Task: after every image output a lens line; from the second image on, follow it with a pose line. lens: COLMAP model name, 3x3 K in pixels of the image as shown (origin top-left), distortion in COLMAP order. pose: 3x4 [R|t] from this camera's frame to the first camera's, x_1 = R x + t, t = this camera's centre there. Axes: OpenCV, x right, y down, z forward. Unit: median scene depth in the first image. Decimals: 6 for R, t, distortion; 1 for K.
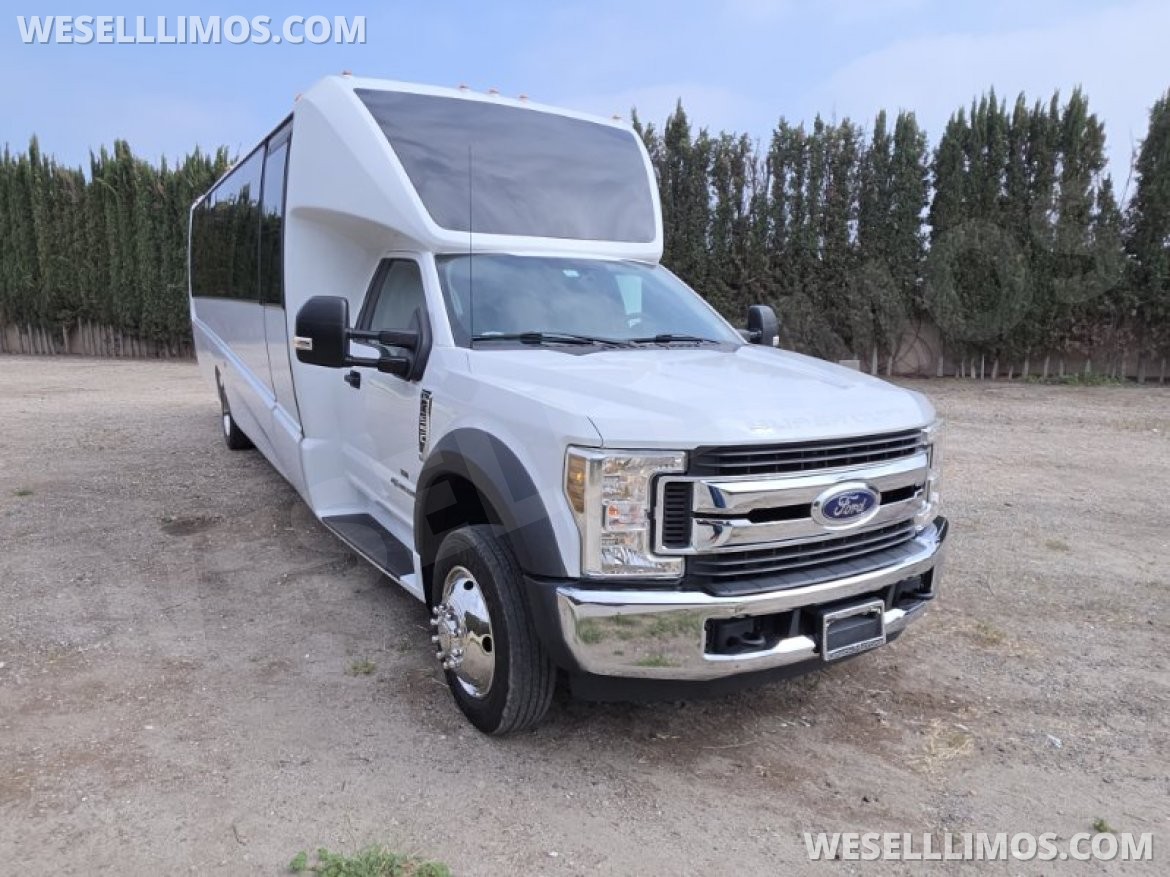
lens RADIAL K [[770.8, 0, 579.5], [0, 770.8, 441.3], [0, 0, 1]] dist [0.003205, -0.001506]
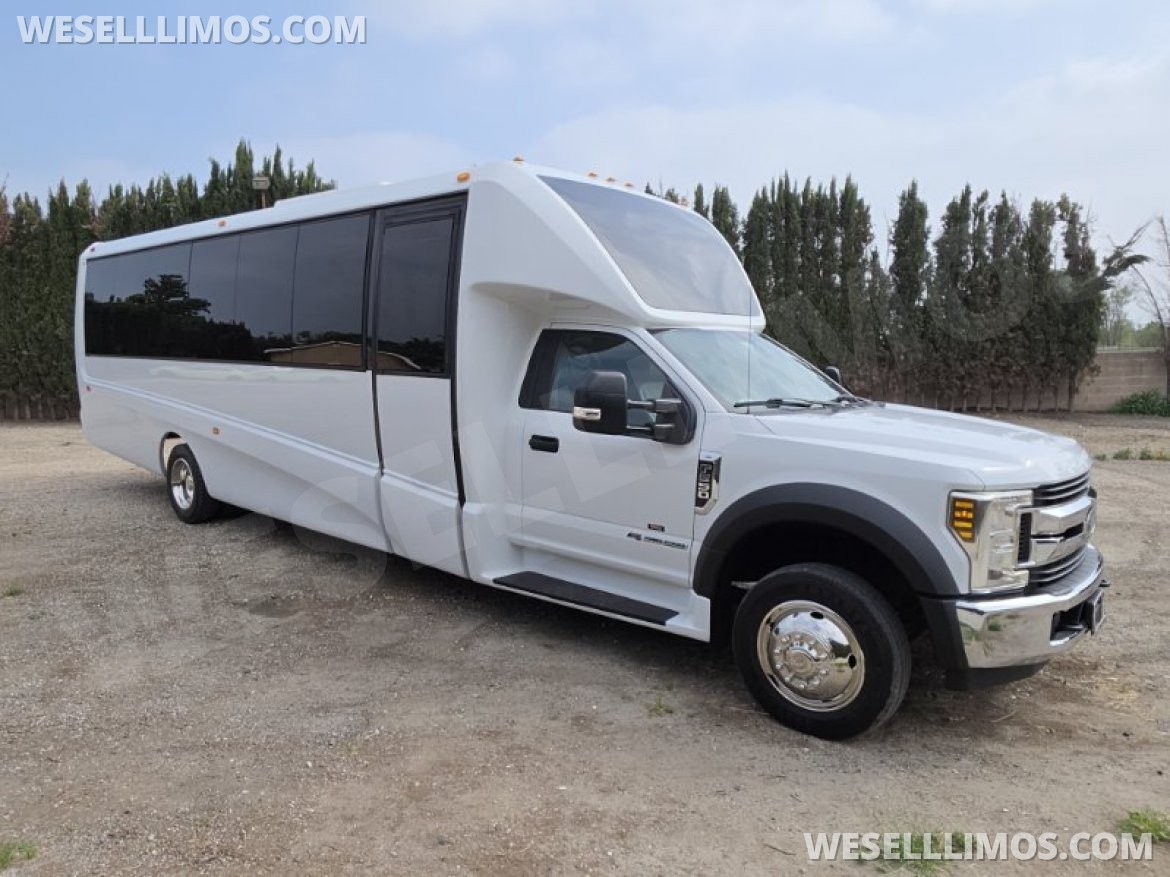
lens RADIAL K [[770.8, 0, 579.5], [0, 770.8, 441.3], [0, 0, 1]] dist [0.003205, -0.001506]
pose [[0.948179, -0.045990, 0.314391, -0.167276], [0.063126, 0.997011, -0.044540, -0.009899], [-0.311403, 0.062078, 0.948248, -0.005440]]
